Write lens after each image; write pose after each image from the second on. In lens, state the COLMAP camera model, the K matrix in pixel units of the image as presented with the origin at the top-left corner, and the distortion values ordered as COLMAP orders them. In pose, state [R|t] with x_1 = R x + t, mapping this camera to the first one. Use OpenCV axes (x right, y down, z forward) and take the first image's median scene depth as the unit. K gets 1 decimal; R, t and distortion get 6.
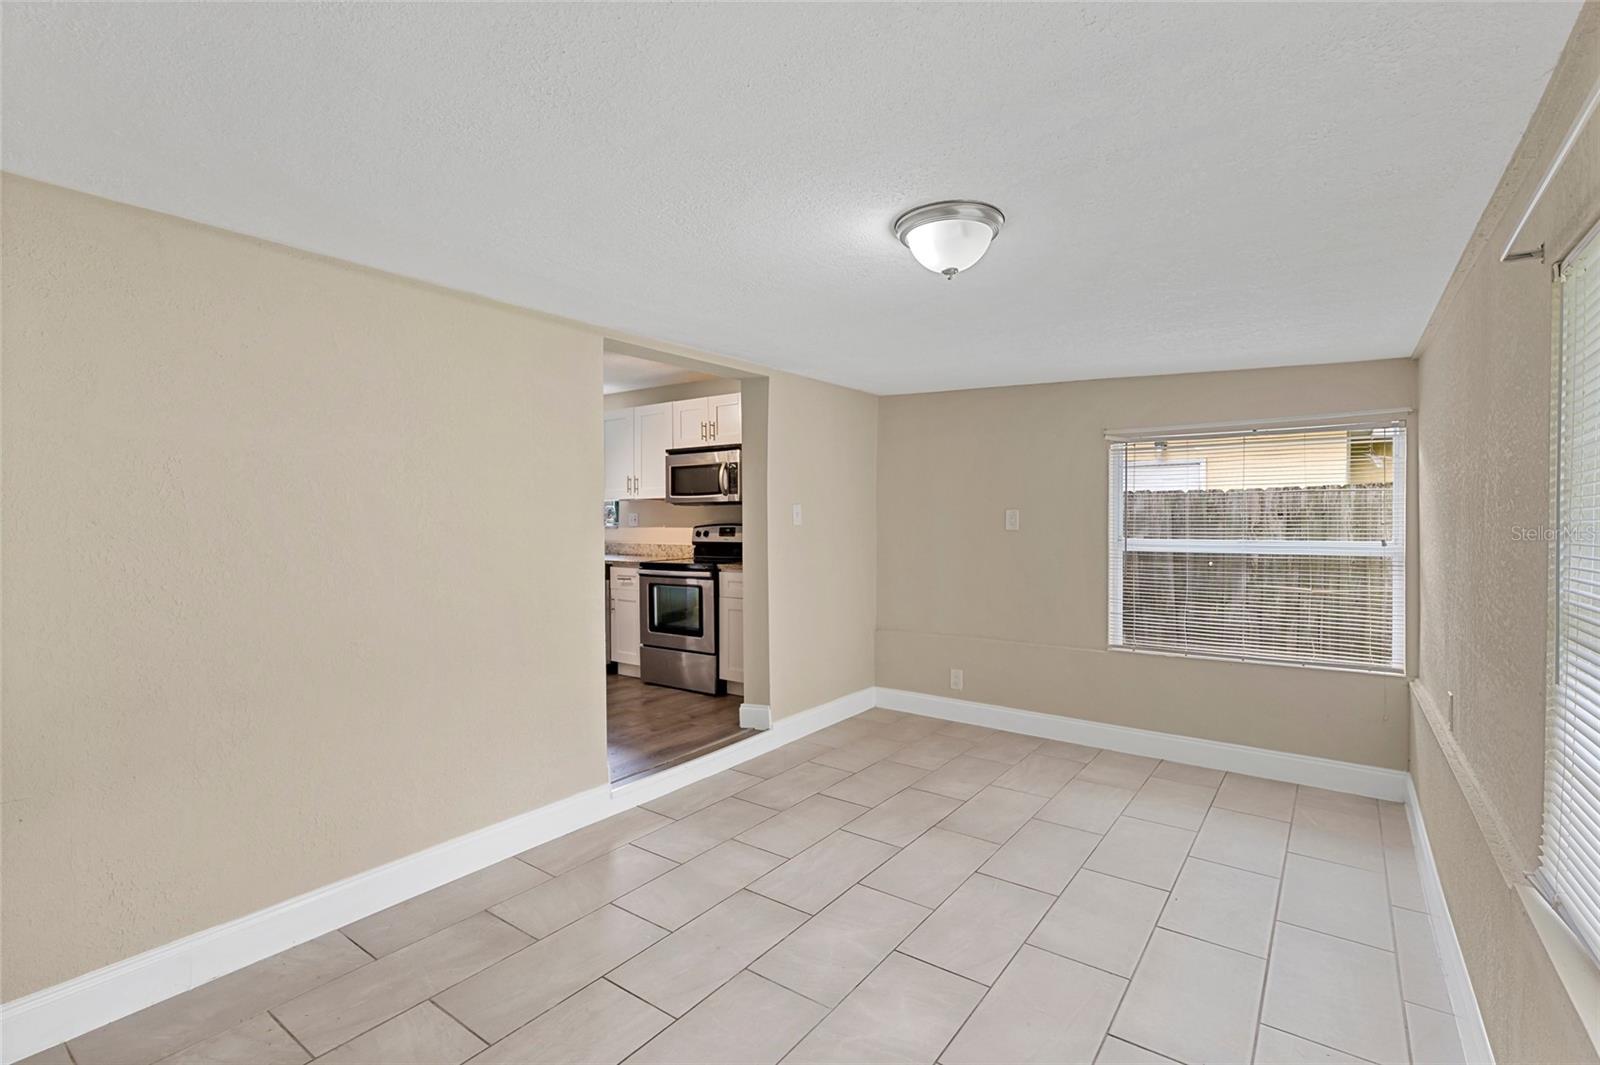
lens RADIAL K [[721.3, 0, 812.3], [0, 721.3, 525.5], [0, 0, 1]] dist [0.002182, -0.000330]
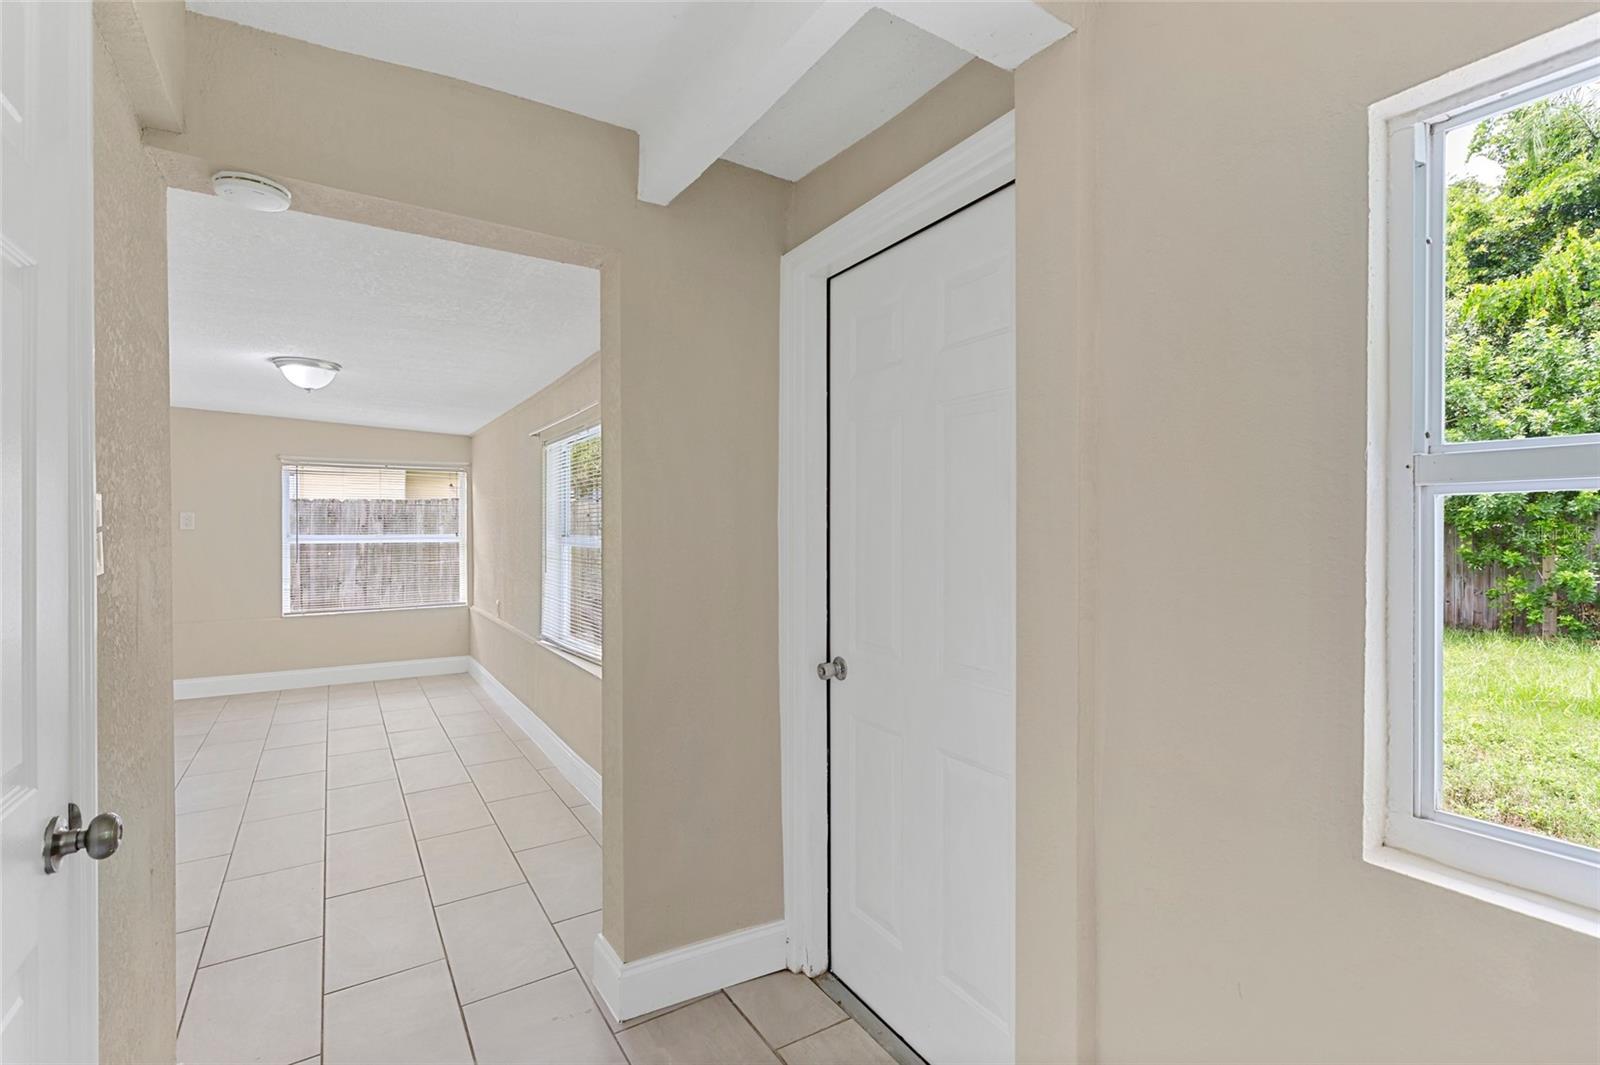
lens RADIAL K [[721.3, 0, 812.3], [0, 721.3, 525.5], [0, 0, 1]] dist [0.002182, -0.000330]
pose [[0.345974, -0.002368, 0.938241, -0.404006], [0.001275, 0.999997, 0.002054, -0.000786], [-0.938243, 0.000485, 0.345976, -0.316911]]
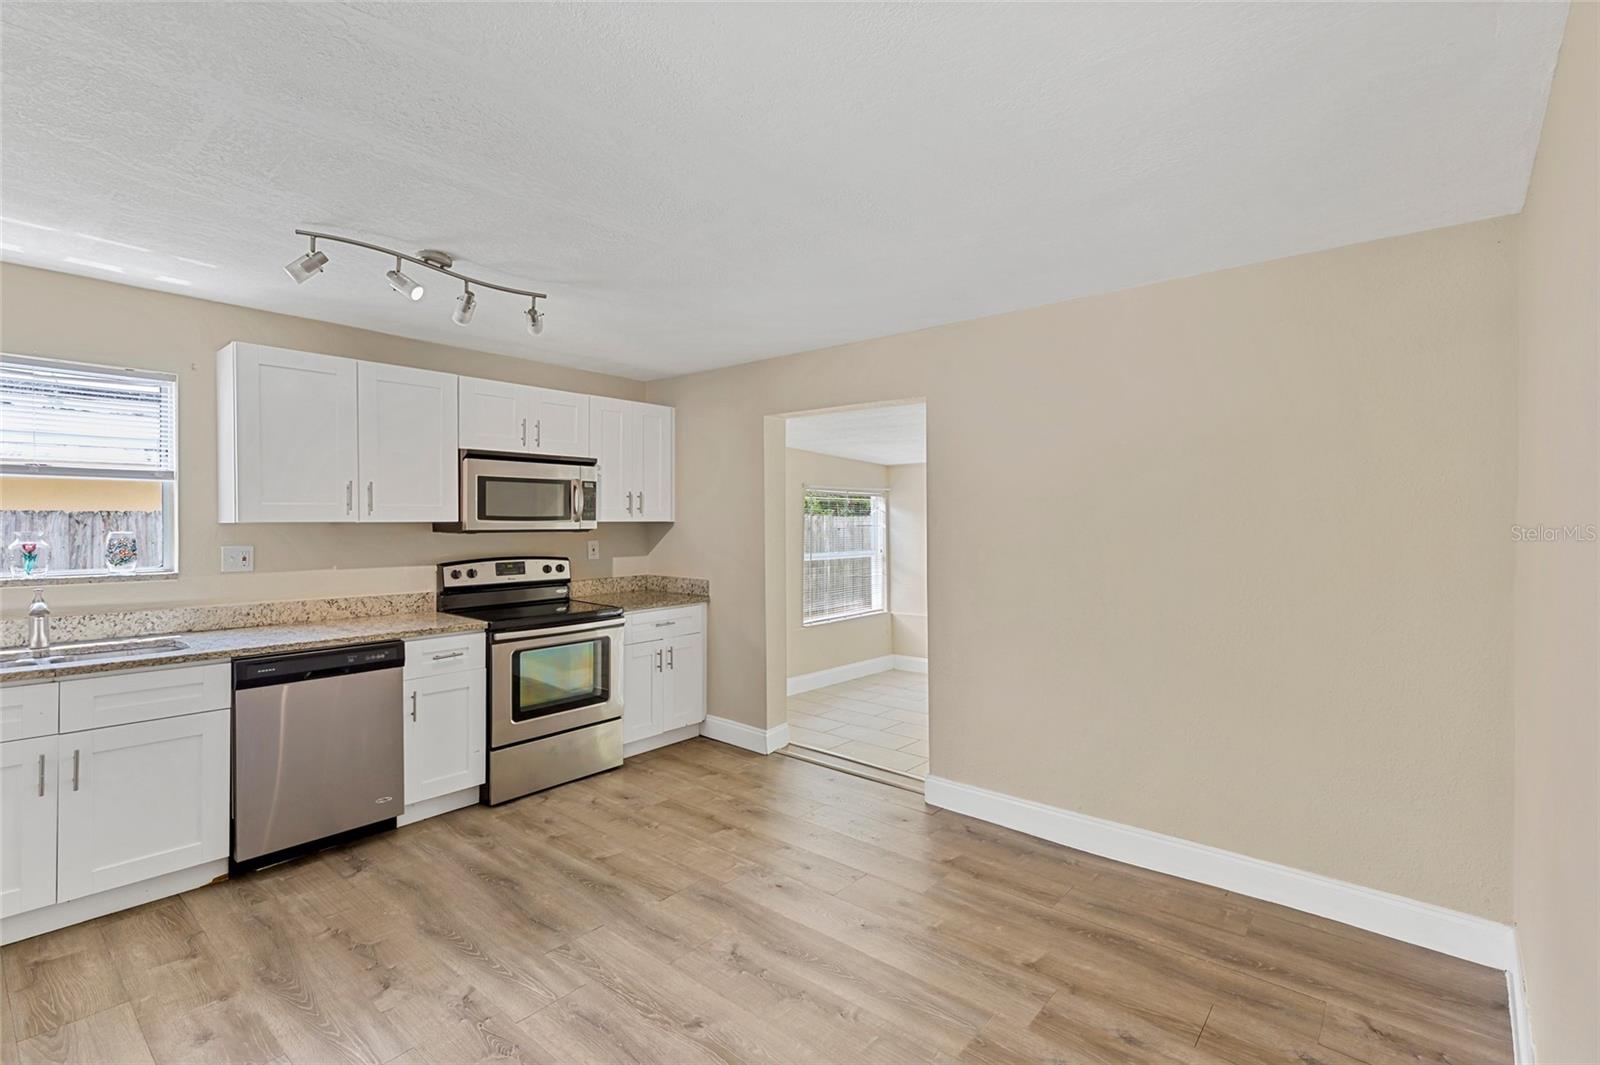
lens RADIAL K [[731.6, 0, 800.0], [0, 731.6, 532.5], [0, 0, 1]] dist [0.010849, 0.000320]
pose [[0.089001, -0.016782, 0.995890, -0.951320], [0.002793, 0.999858, 0.016600, -0.044805], [-0.996028, 0.001305, 0.089035, 0.726025]]
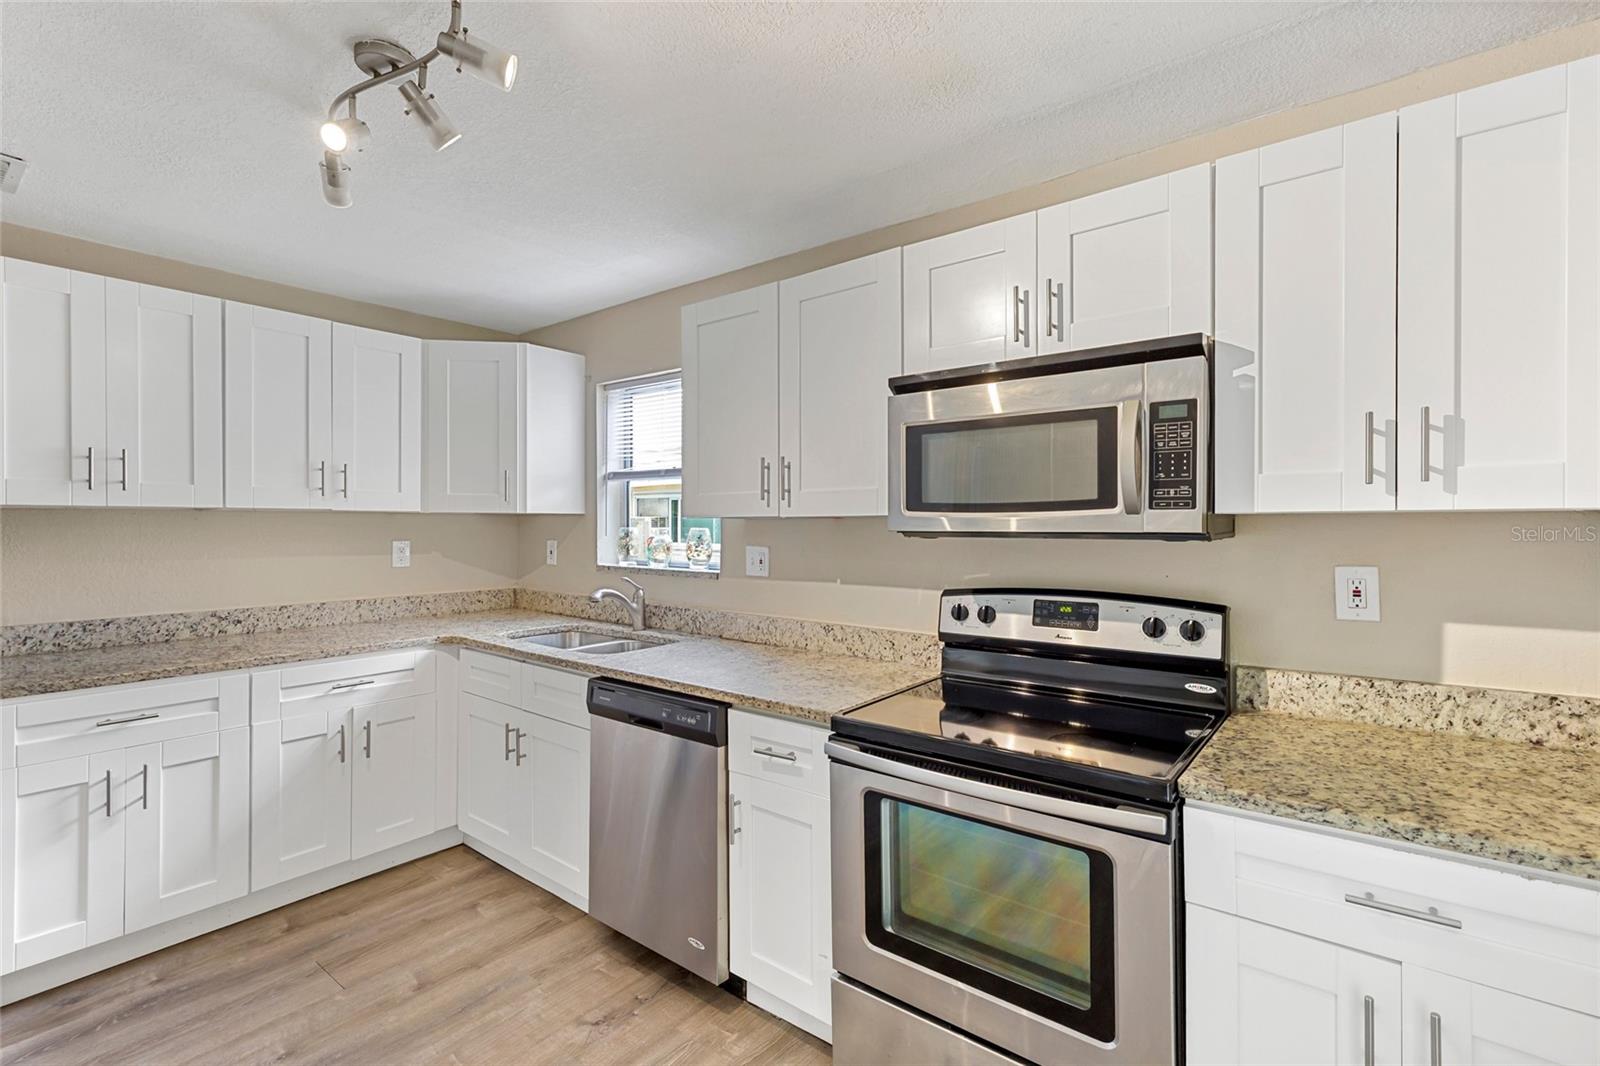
lens RADIAL K [[723.0, 0, 816.6], [0, 723.0, 526.3], [0, 0, 1]] dist [0.006363, -0.000337]
pose [[0.999375, -0.000770, -0.035348, -0.255769], [0.000769, 1.000000, -0.000041, -0.038218], [0.035348, 0.000014, 0.999375, 0.736748]]
